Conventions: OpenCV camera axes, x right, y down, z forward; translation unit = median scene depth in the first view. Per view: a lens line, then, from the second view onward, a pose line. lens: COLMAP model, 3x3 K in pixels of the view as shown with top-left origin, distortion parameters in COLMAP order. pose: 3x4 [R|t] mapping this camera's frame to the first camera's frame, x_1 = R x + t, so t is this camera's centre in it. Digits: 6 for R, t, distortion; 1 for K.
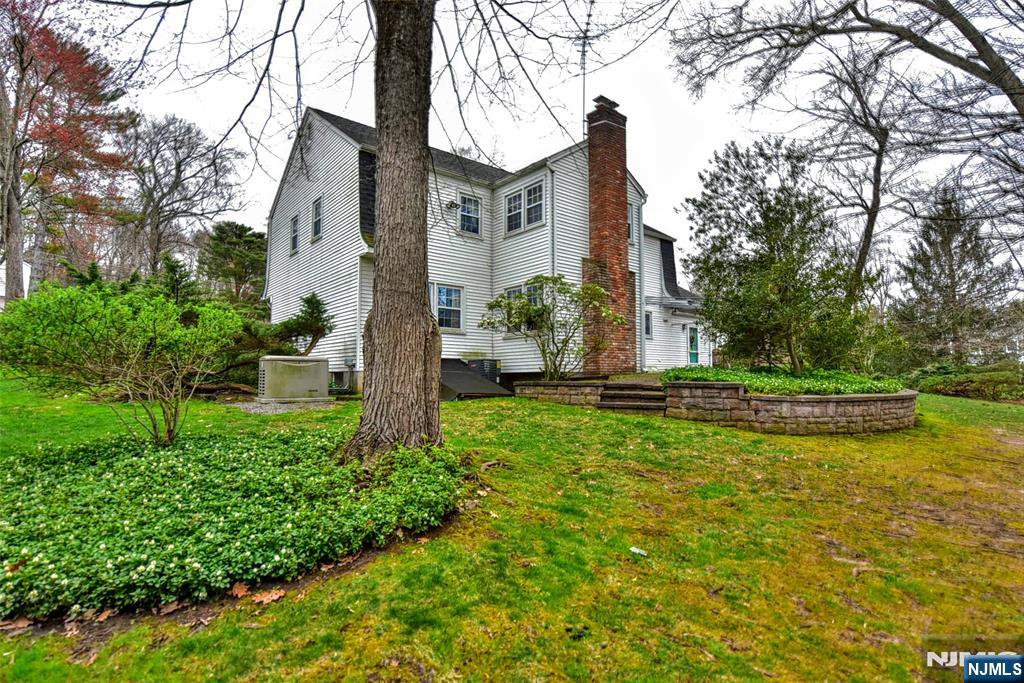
lens RADIAL K [[532.3, 0, 512.4], [0, 532.3, 342.5], [0, 0, 1]] dist [-0.002596, 0.000067]
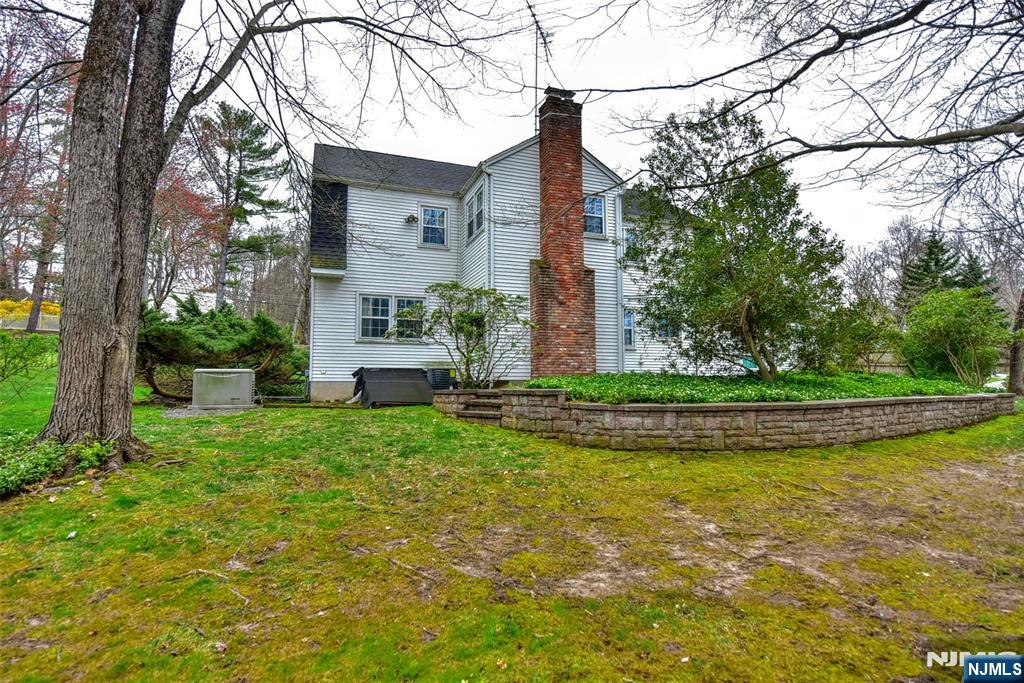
lens RADIAL K [[557.7, 0, 512.2], [0, 557.7, 342.9], [0, 0, 1]] dist [-0.000503, 0.000512]
pose [[0.941297, -0.033345, -0.335928, 0.552779], [0.027957, 0.999391, -0.020864, 0.011679], [0.336419, 0.010247, 0.941657, 0.067933]]
